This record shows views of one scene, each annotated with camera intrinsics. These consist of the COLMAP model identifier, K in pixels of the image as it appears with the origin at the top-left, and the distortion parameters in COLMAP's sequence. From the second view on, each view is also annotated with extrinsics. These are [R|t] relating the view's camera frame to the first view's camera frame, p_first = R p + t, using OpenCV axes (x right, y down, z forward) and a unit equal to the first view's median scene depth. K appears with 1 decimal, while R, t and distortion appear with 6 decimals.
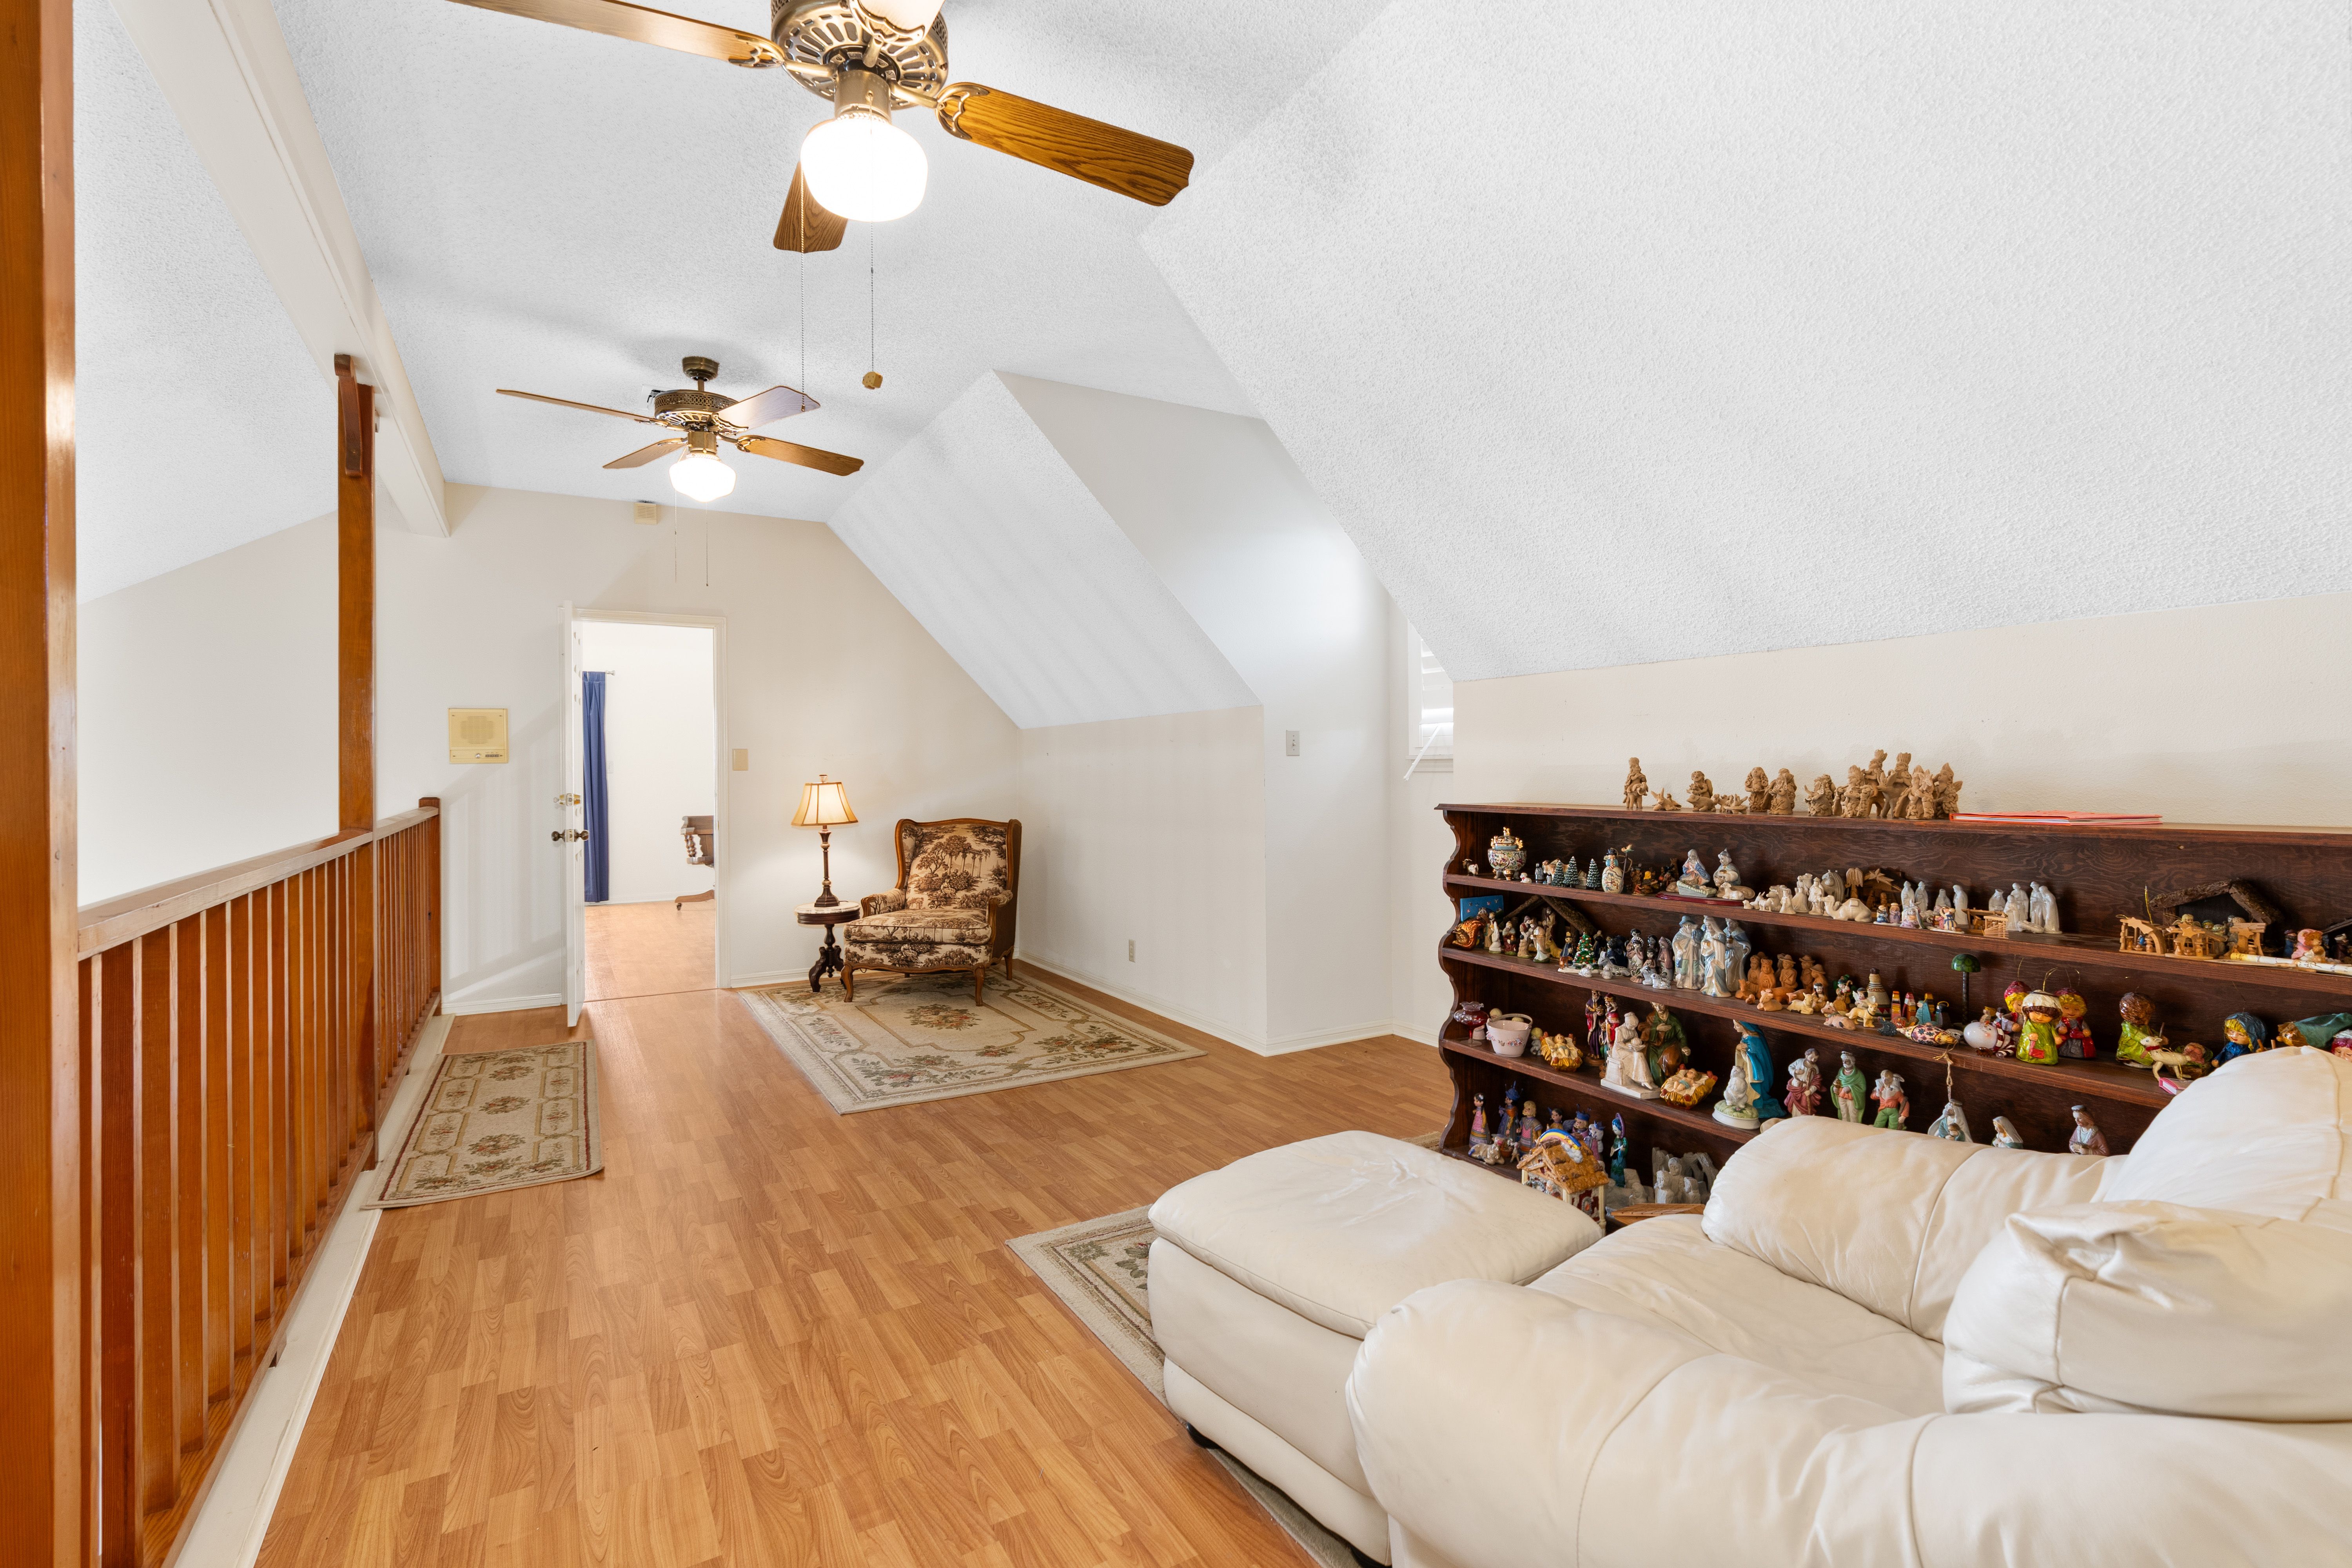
lens RADIAL K [[1069.2, 0, 1175.2], [0, 1069.2, 769.7], [0, 0, 1]] dist [-0.005551, 0.000083]
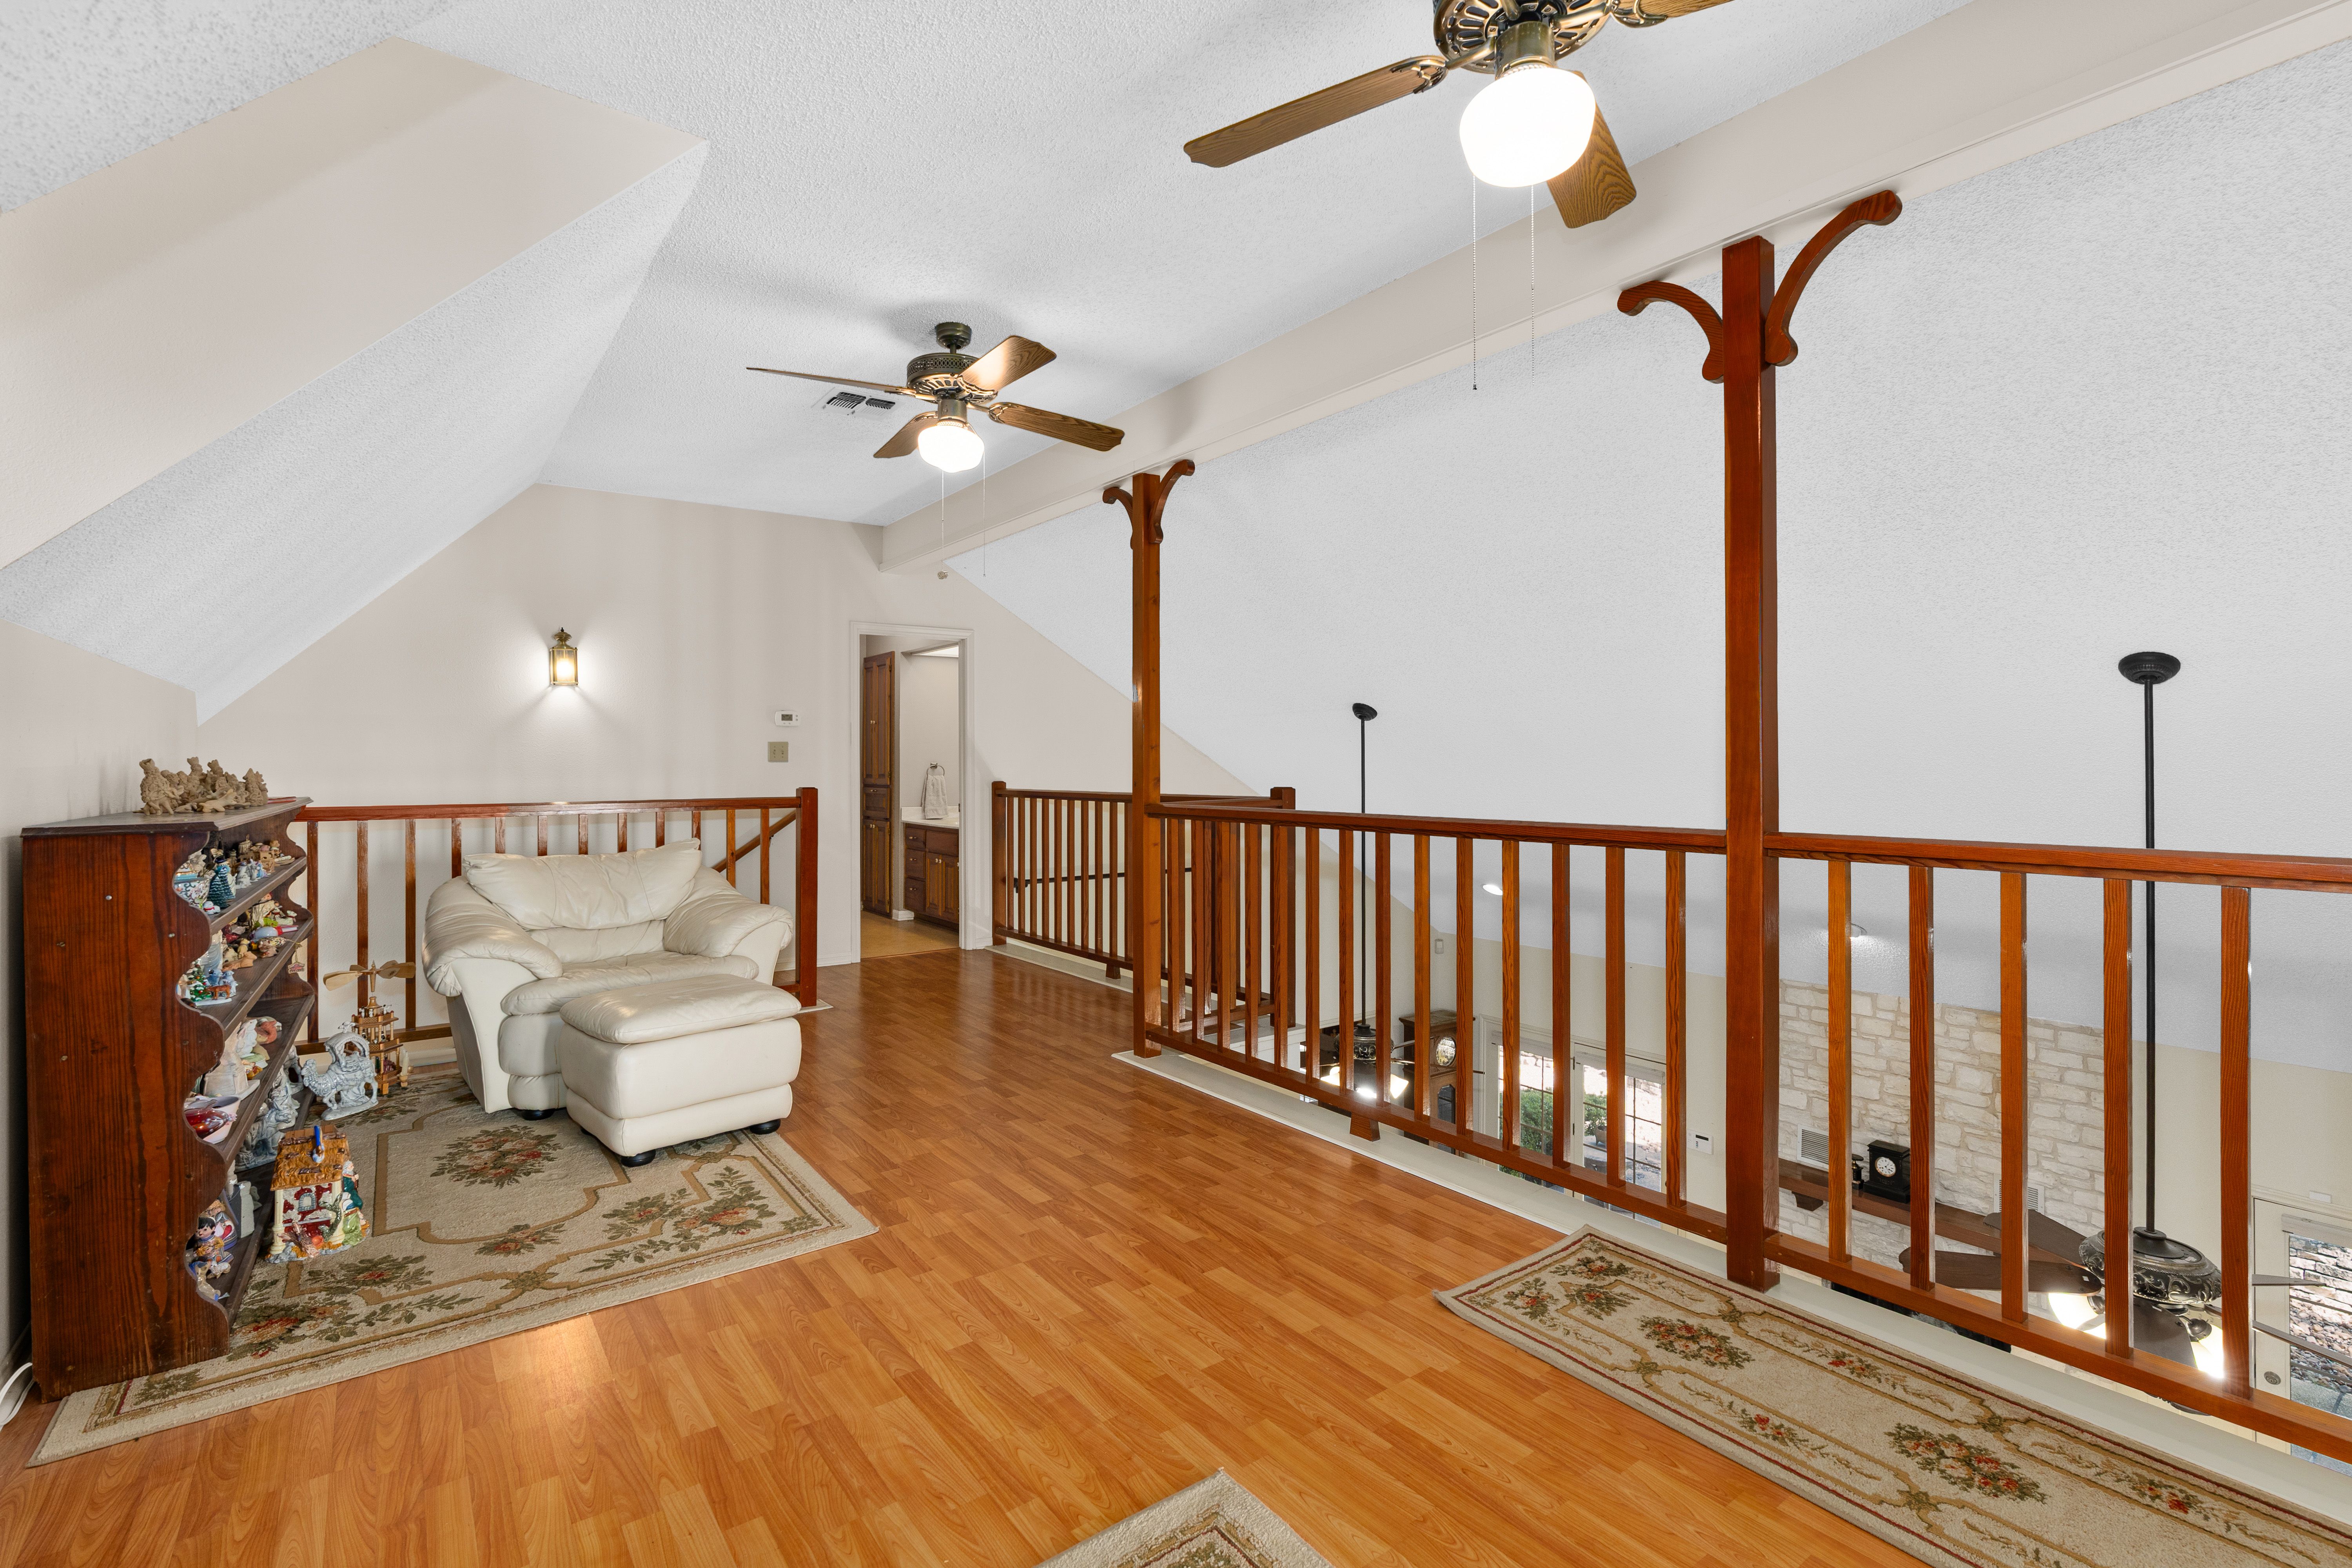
lens RADIAL K [[1069.2, 0, 1175.2], [0, 1069.2, 769.7], [0, 0, 1]] dist [-0.005551, 0.000083]
pose [[-0.994610, 0.009998, -0.103204, -0.293377], [0.009127, 0.999919, 0.008905, 0.000877], [0.103284, 0.007915, -0.994620, 1.762135]]
